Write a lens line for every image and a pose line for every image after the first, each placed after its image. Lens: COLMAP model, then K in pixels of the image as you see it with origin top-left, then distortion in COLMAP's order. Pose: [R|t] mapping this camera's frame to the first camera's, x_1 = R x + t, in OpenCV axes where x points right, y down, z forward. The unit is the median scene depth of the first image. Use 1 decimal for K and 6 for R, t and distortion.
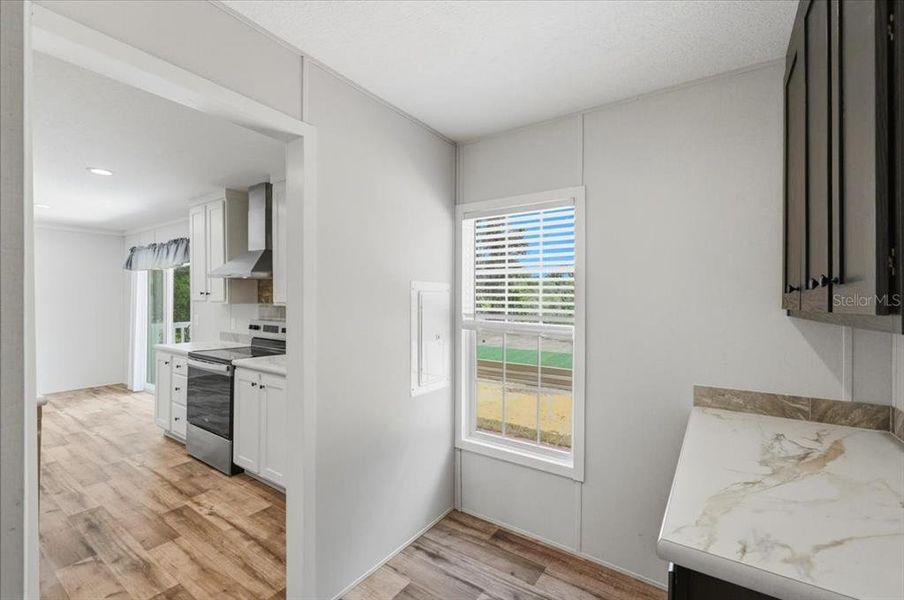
lens RADIAL K [[382.7, 0, 451.9], [0, 382.7, 301.2], [0, 0, 1]] dist [-0.010689, 0.001533]
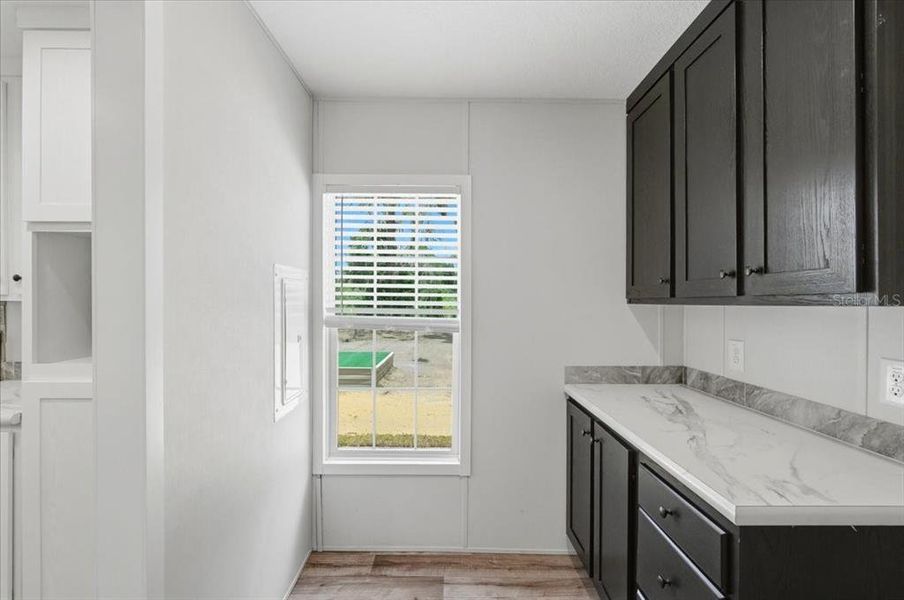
lens RADIAL K [[382.7, 0, 428.6], [0, 382.7, 303.2], [0, 0, 1]] dist [-0.010689, 0.001533]
pose [[0.823459, -0.005337, 0.567351, -0.273737], [0.001629, 0.999974, 0.007043, 0.018148], [-0.567374, -0.004875, 0.823446, 0.225484]]
